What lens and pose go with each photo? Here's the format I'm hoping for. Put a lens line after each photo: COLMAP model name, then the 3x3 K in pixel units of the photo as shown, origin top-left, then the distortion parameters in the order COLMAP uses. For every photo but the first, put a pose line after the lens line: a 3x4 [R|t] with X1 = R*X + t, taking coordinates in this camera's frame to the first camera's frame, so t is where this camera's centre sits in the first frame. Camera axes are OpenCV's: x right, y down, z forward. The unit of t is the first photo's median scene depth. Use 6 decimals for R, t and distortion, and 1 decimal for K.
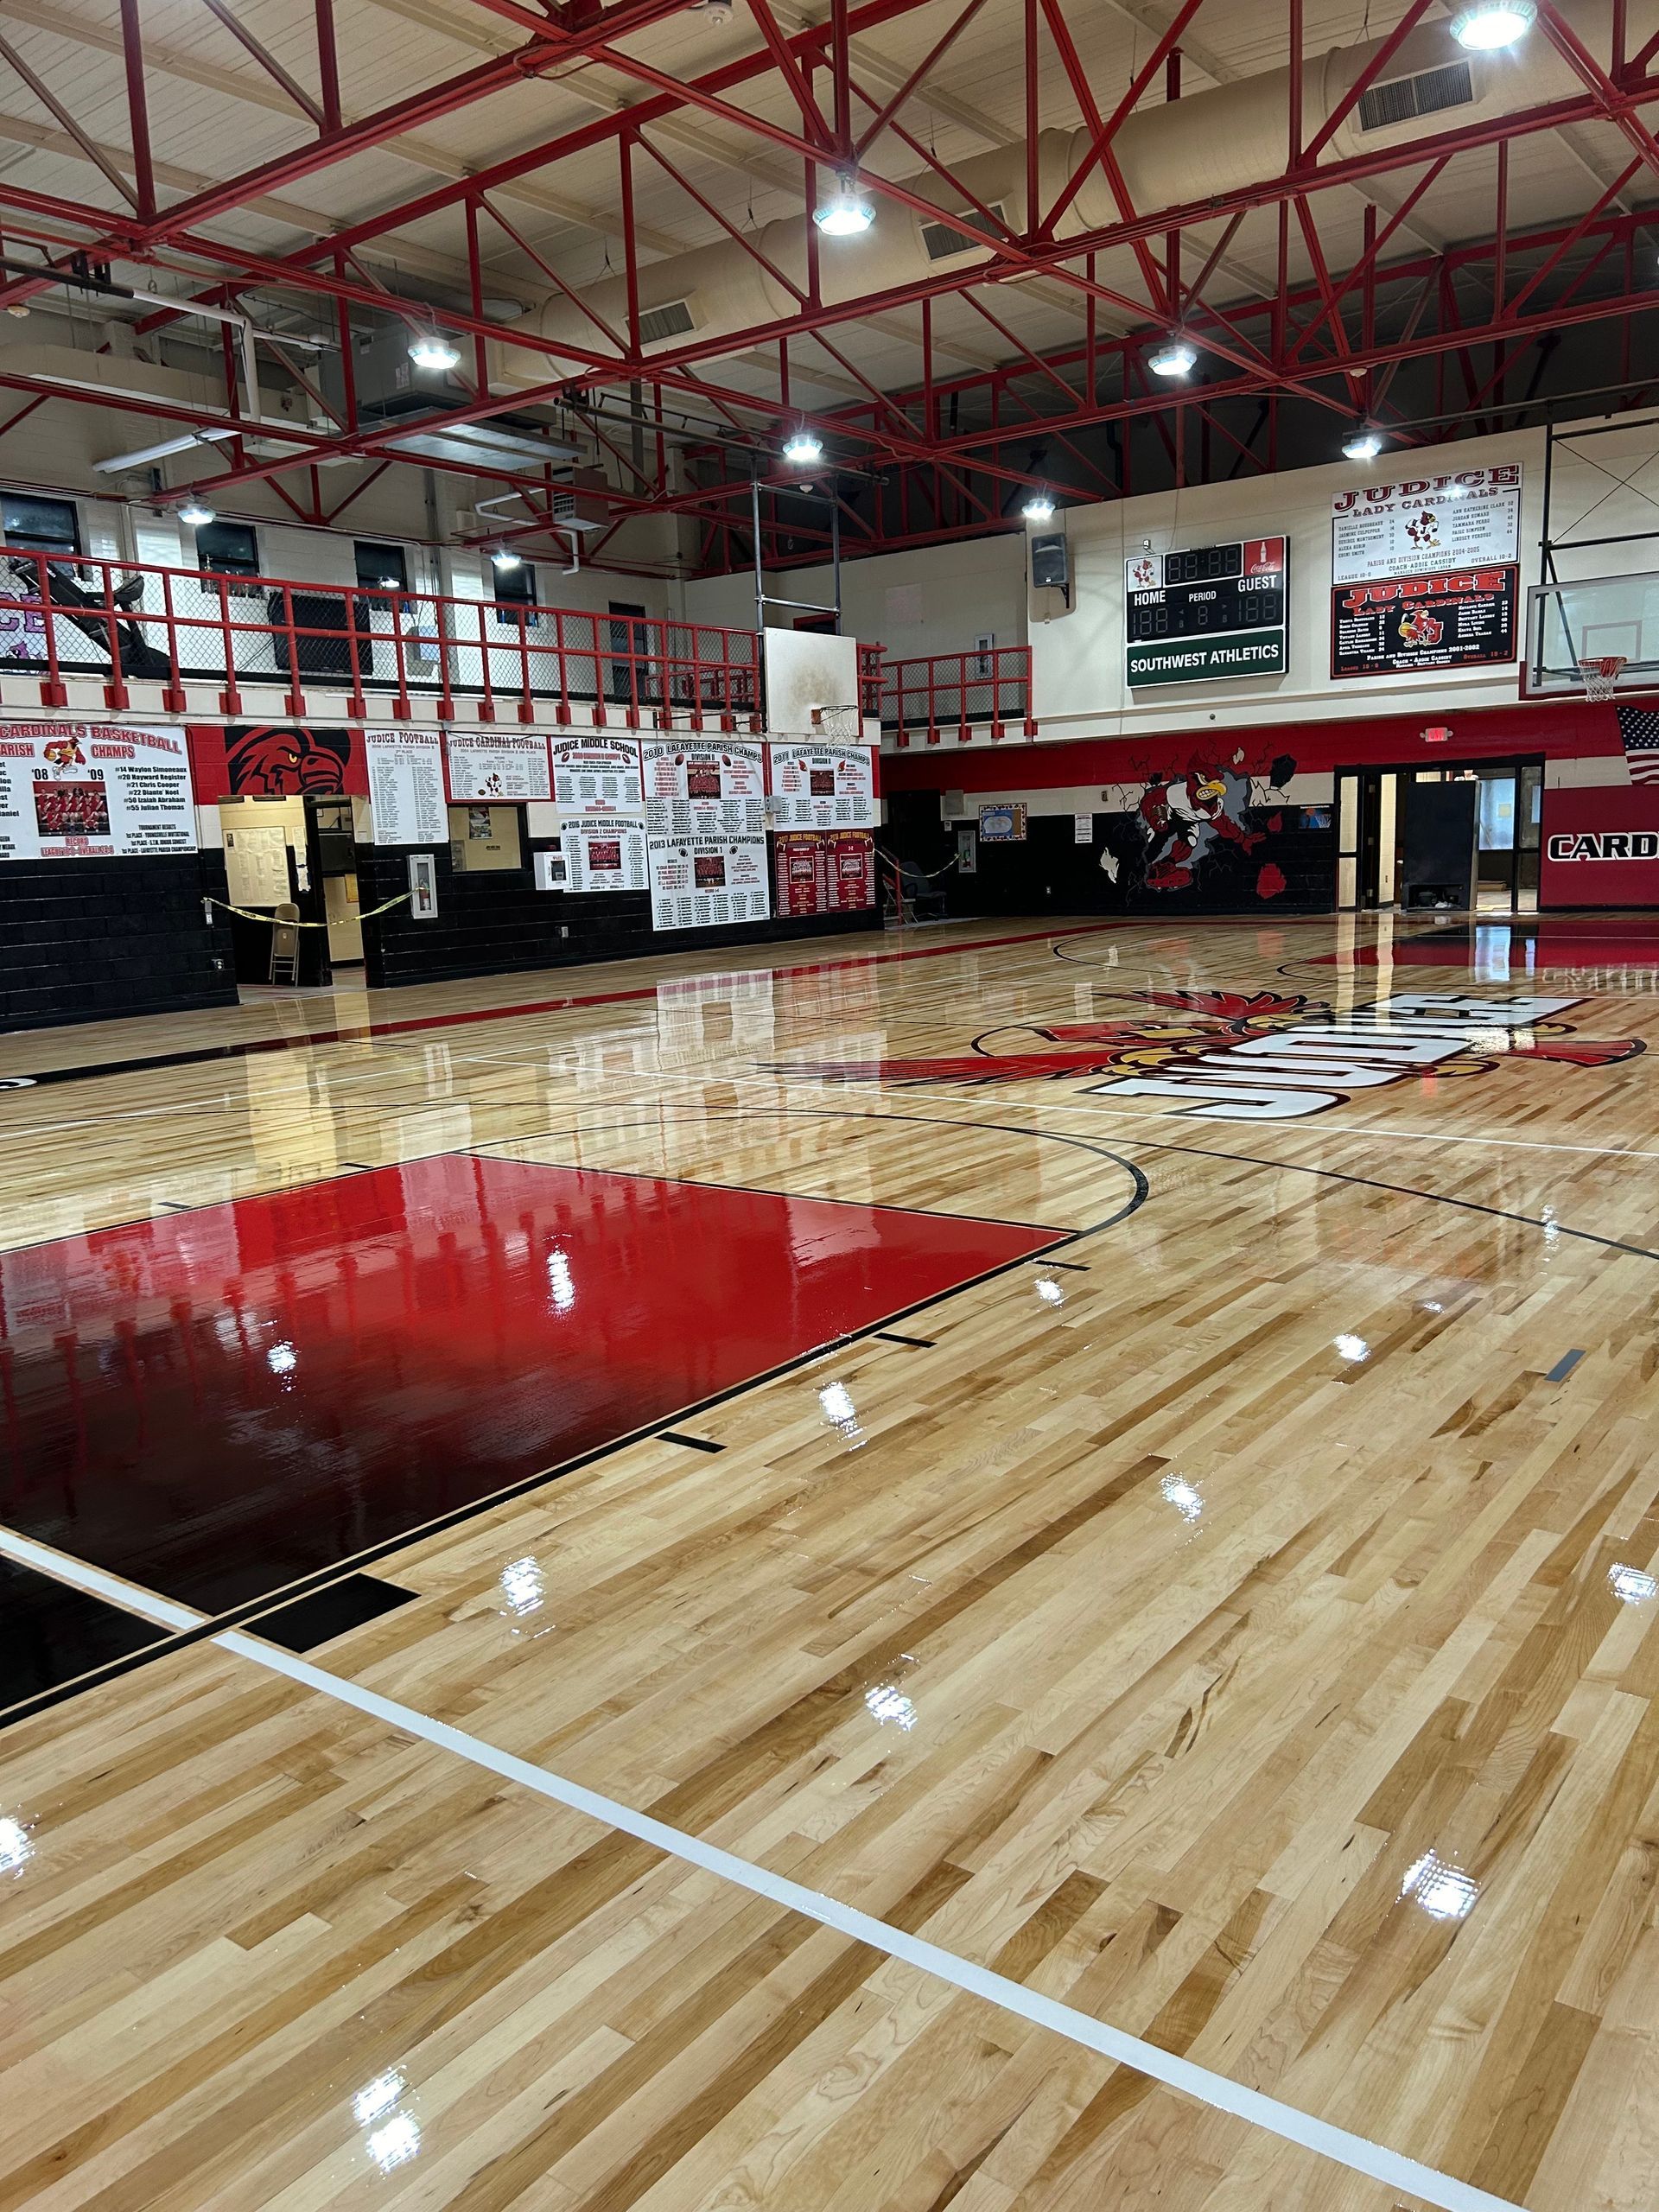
lens RADIAL K [[1622.8, 0, 868.4], [0, 1622.8, 1135.7], [0, 0, 1]] dist [0.027697, -0.036357]
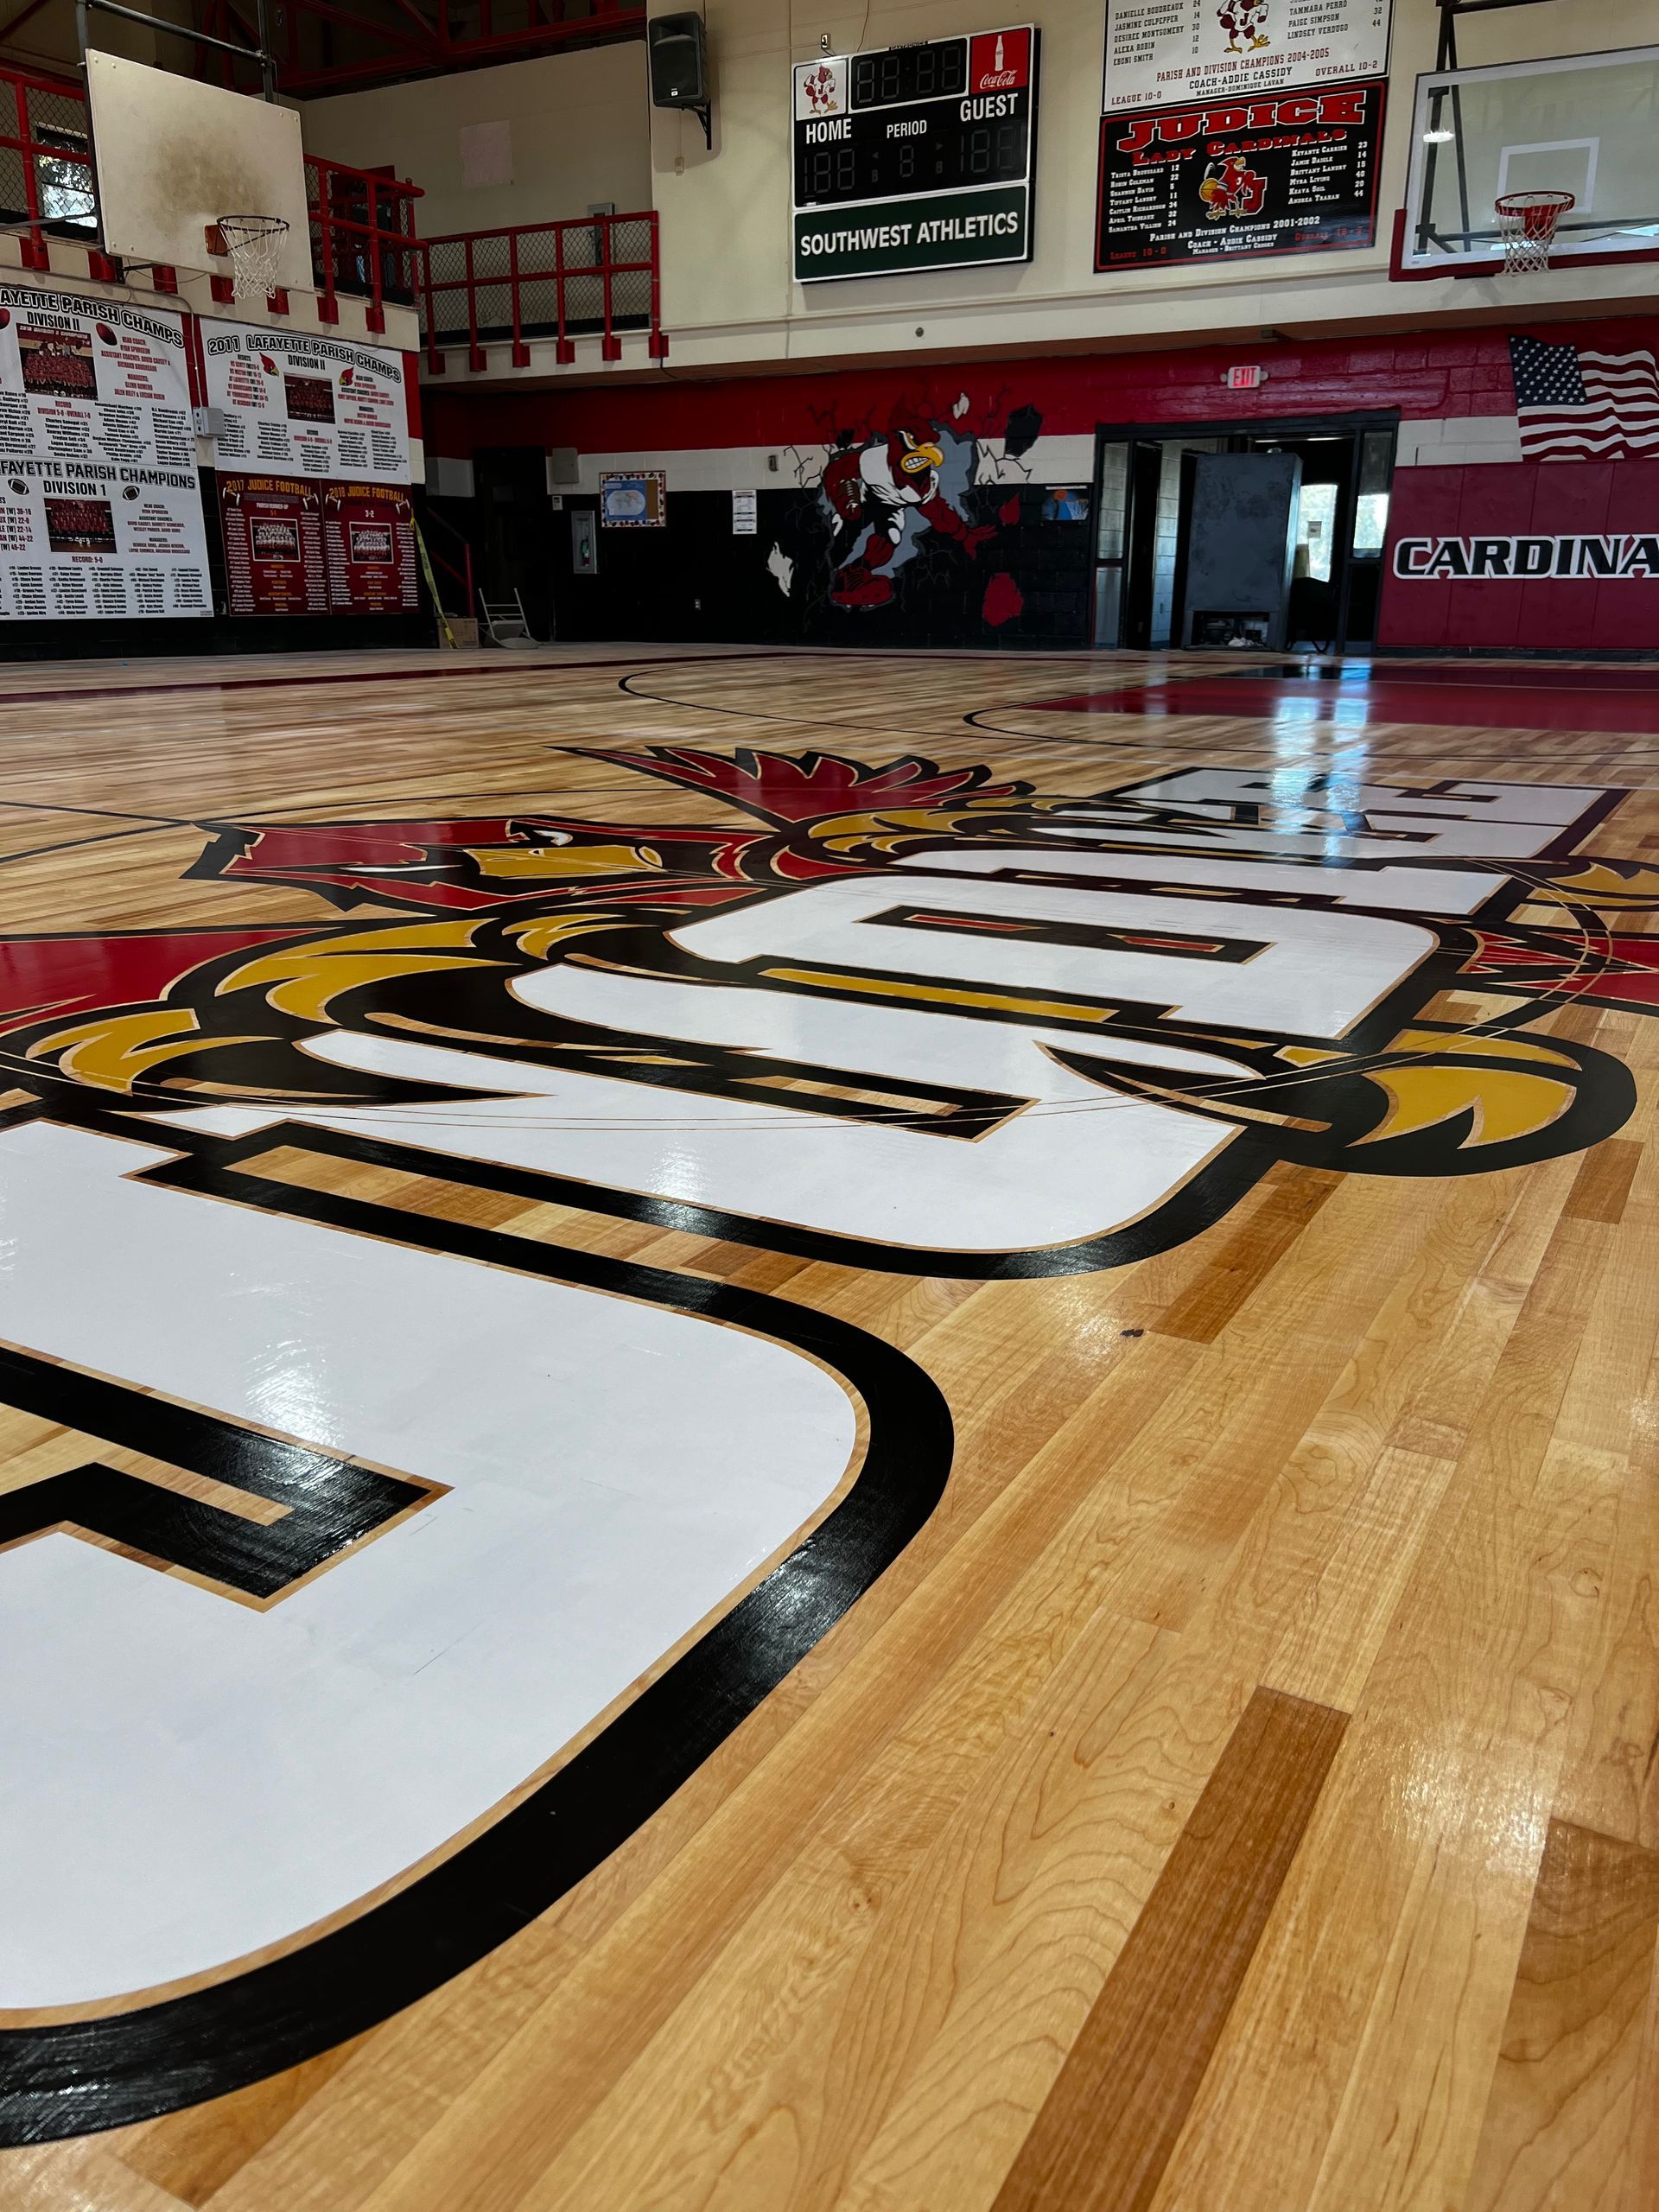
lens RADIAL K [[1622.8, 0, 868.4], [0, 1622.8, 1135.7], [0, 0, 1]] dist [0.027697, -0.036357]
pose [[0.989773, -0.000693, 0.142653, 0.096544], [-0.019370, 0.990074, 0.139206, -0.026545], [-0.141333, -0.140545, 0.979935, 0.310692]]
